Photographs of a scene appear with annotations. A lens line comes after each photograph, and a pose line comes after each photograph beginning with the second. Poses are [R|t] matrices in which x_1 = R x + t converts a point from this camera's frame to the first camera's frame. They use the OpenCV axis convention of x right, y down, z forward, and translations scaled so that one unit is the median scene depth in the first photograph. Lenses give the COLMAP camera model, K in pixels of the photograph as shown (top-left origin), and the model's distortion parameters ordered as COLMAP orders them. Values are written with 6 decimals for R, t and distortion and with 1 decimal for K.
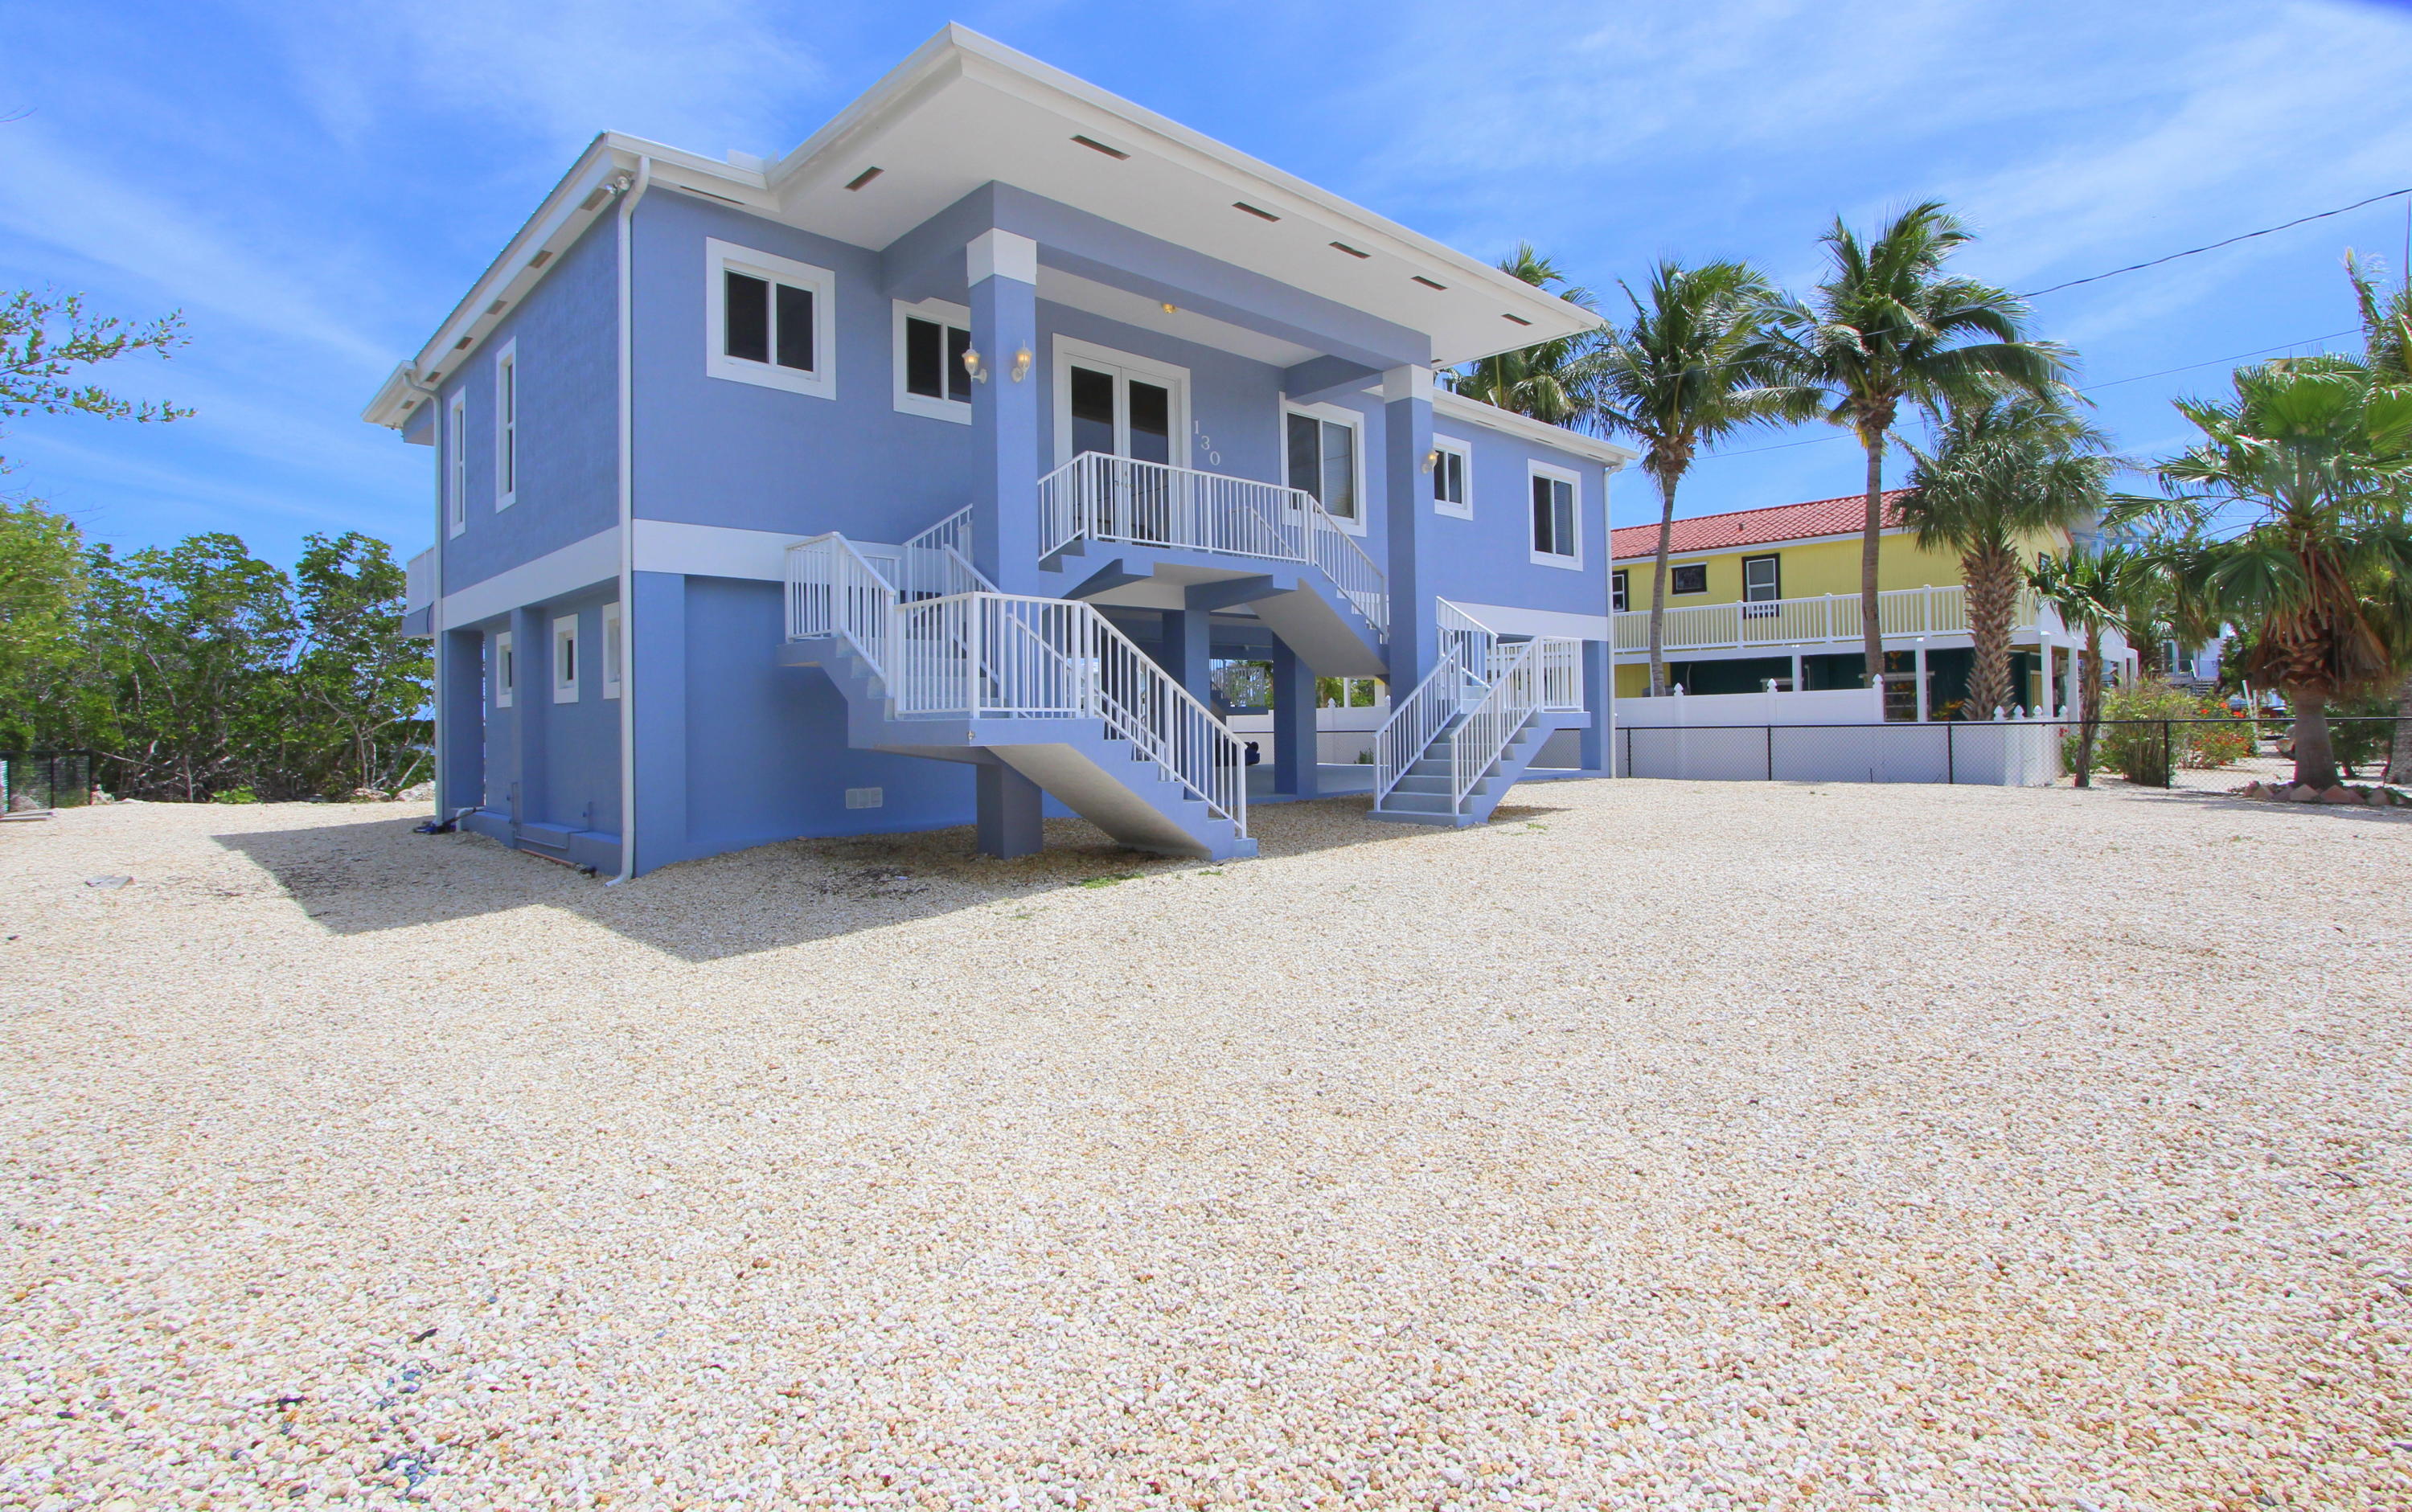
lens RADIAL K [[1153.7, 0, 1204.1], [0, 1153.7, 687.5], [0, 0, 1]] dist [0.051496, 0.000075]
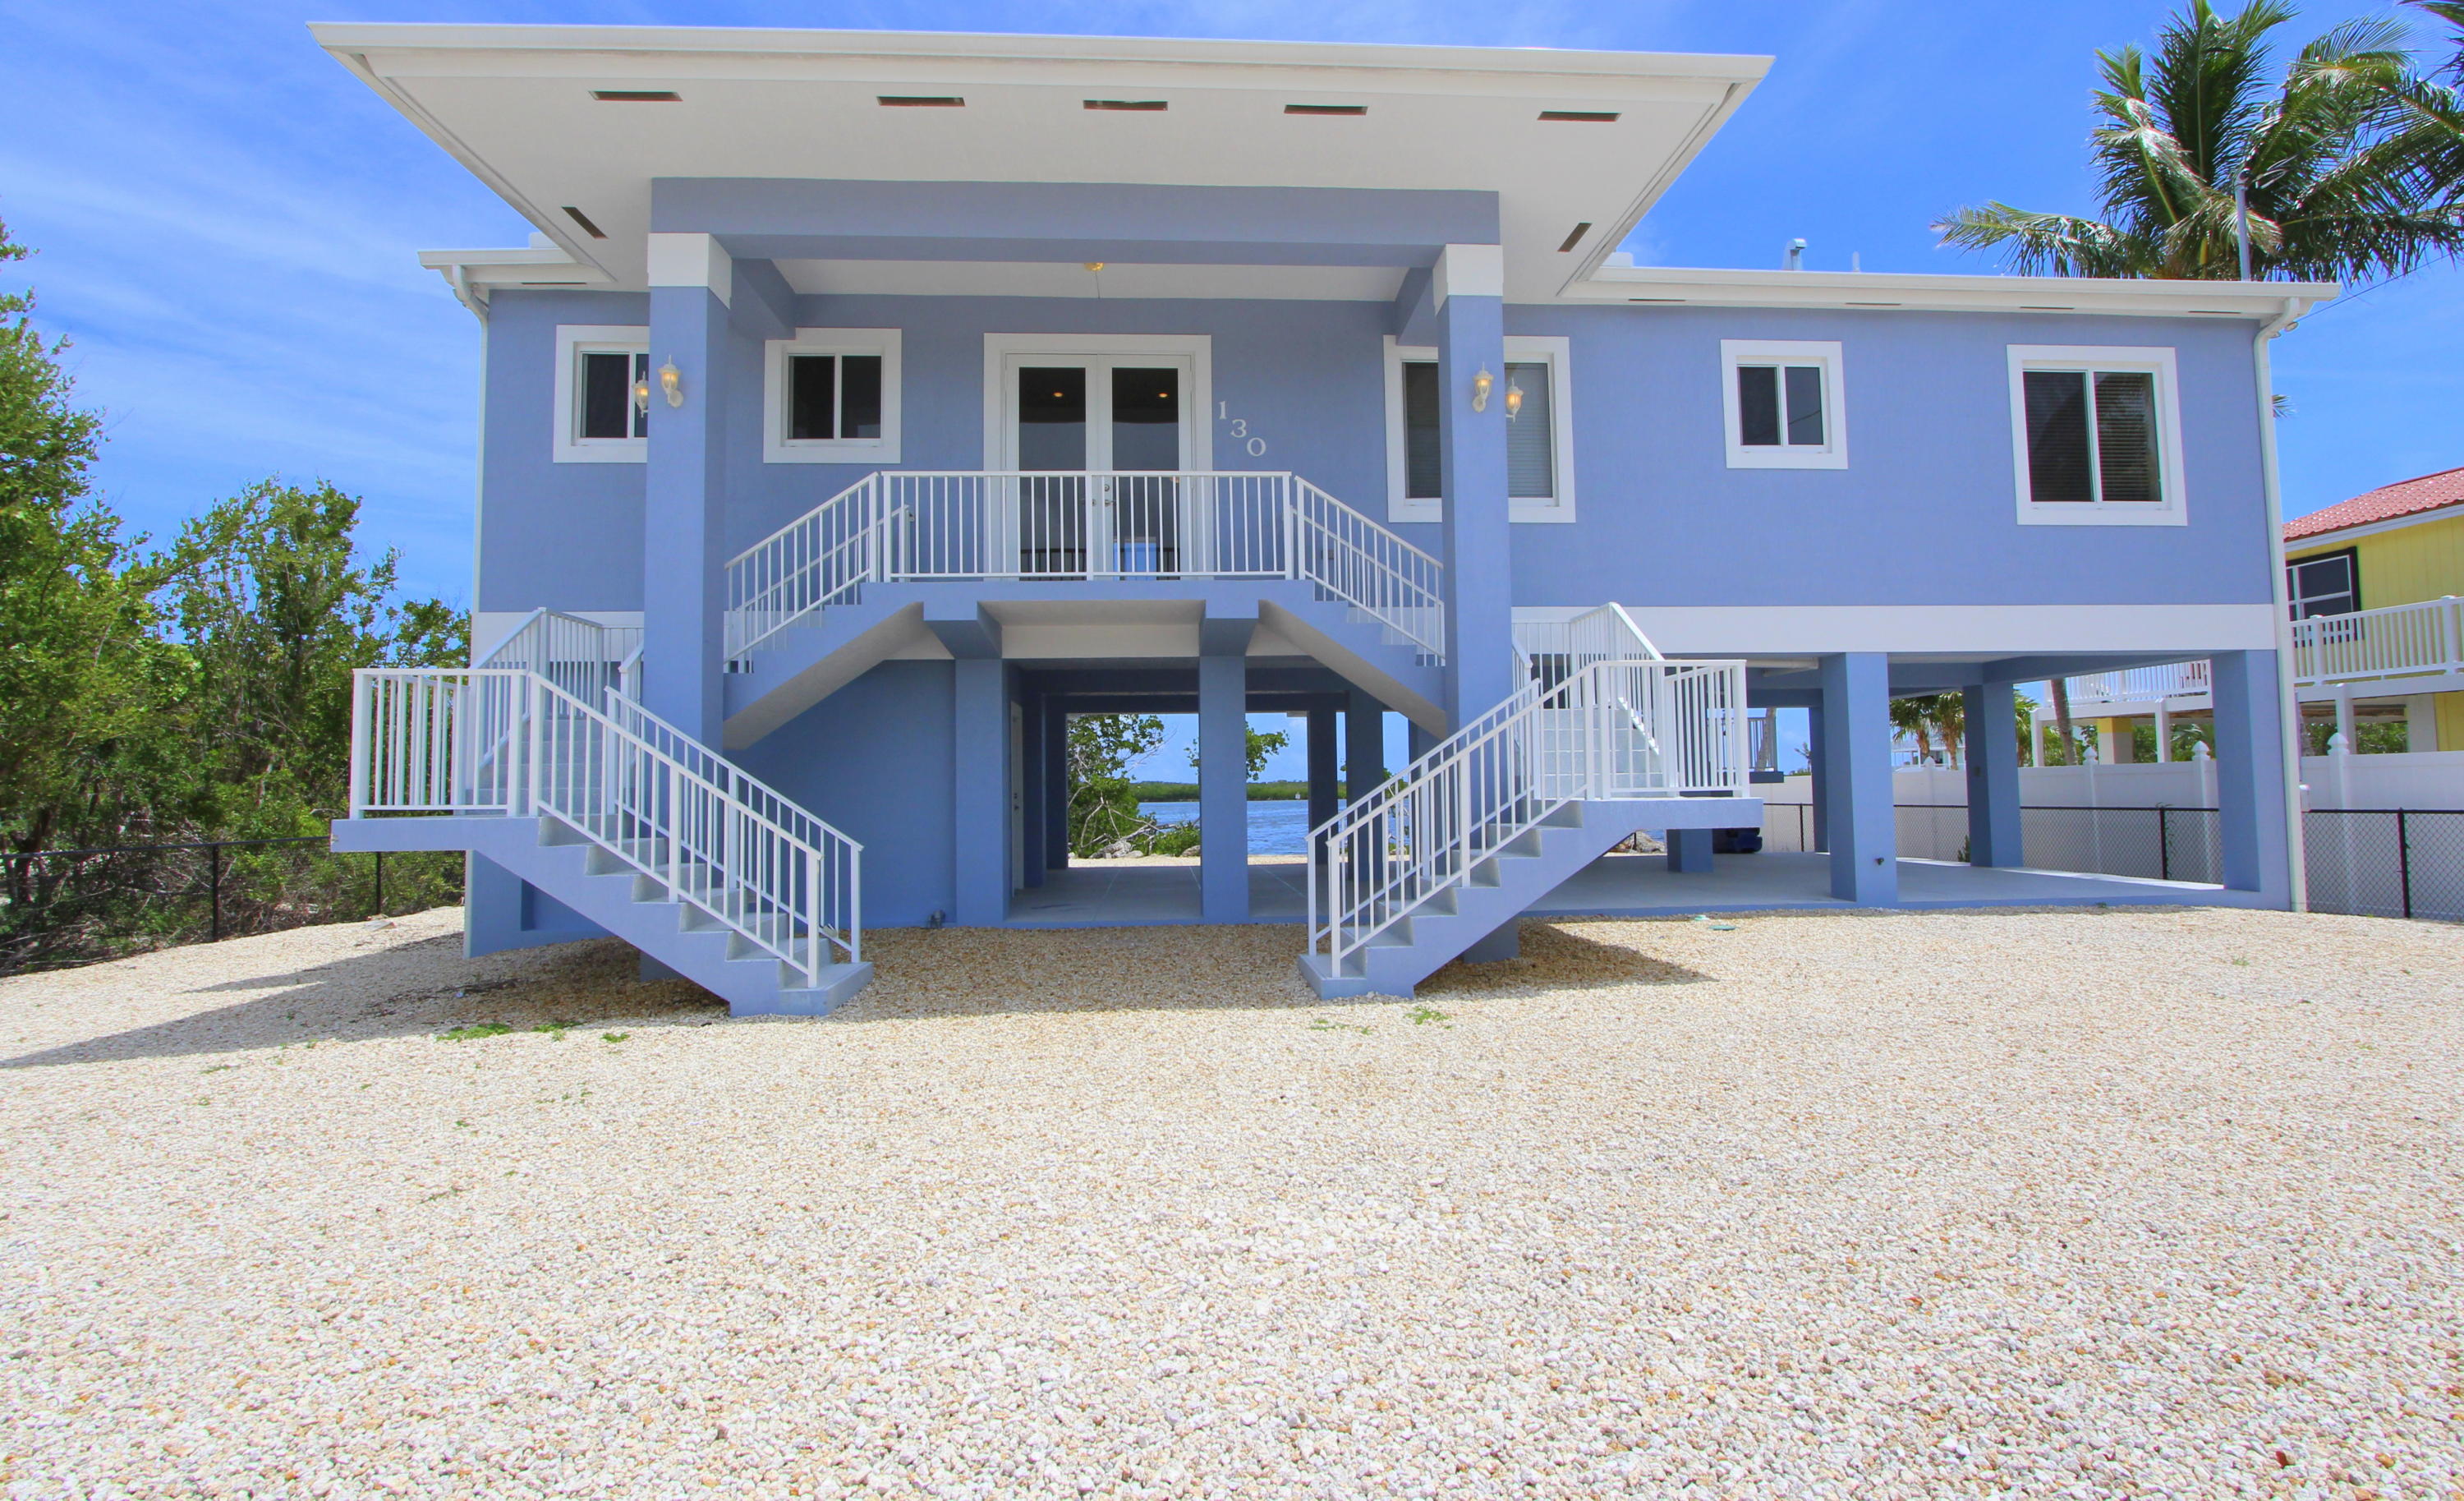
lens RADIAL K [[1145.8, 0, 1232.0], [0, 1145.8, 750.5], [0, 0, 1]] dist [-0.003691, -0.000428]
pose [[0.765651, -0.014037, -0.643103, 0.489772], [0.018828, 0.999823, 0.000592, -0.006307], [0.642981, -0.012562, 0.765779, 0.453206]]
